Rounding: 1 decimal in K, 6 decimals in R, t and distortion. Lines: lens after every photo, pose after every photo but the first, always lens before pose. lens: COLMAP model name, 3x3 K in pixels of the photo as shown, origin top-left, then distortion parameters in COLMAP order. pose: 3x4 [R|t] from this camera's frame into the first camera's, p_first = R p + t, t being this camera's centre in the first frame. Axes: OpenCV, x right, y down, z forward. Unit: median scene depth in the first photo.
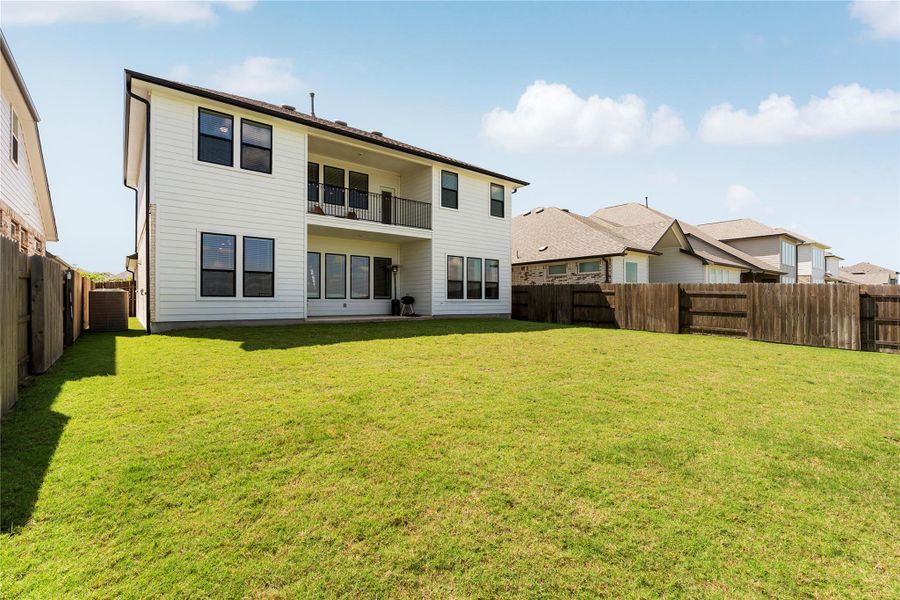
lens RADIAL K [[411.0, 0, 442.2], [0, 411.0, 299.7], [0, 0, 1]] dist [-0.005730, -0.000486]
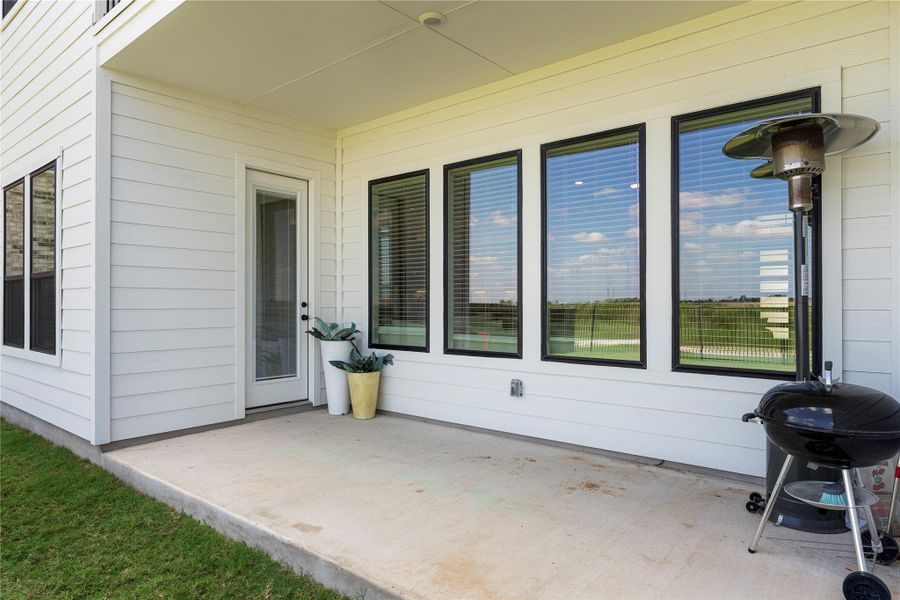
lens RADIAL K [[538.9, 0, 449.5], [0, 538.9, 298.0], [0, 0, 1]] dist [-0.001147, -0.000449]
pose [[0.222266, -0.000714, -0.974986, 0.026691], [0.007859, 0.999969, 0.001059, -0.035008], [0.974954, -0.007898, 0.222264, 0.896351]]
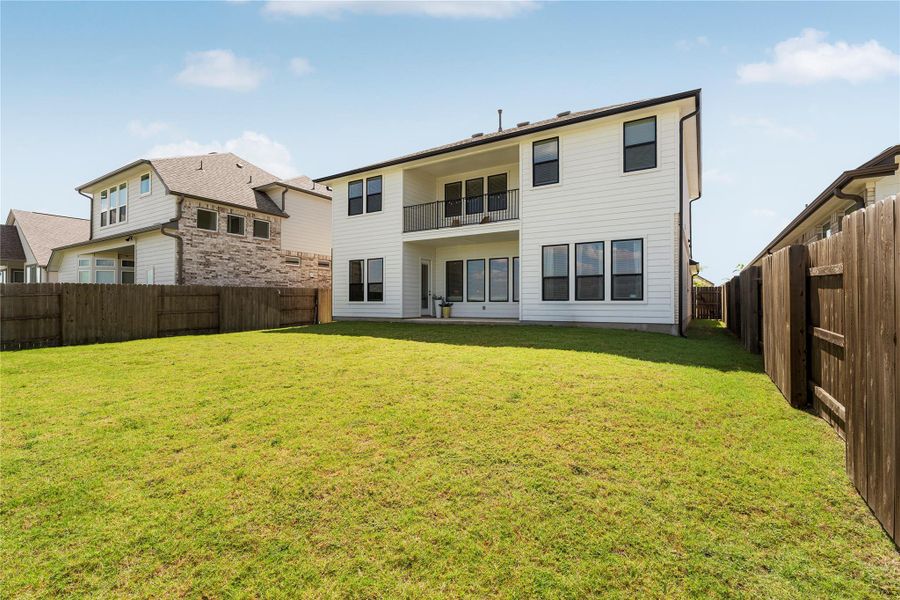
lens RADIAL K [[411.0, 0, 442.3], [0, 411.0, 299.9], [0, 0, 1]] dist [-0.005730, -0.000486]
pose [[0.315912, -0.010572, -0.948729, 0.703708], [0.001895, 0.999943, -0.010511, 0.003805], [0.948786, 0.001523, 0.315915, 0.569223]]
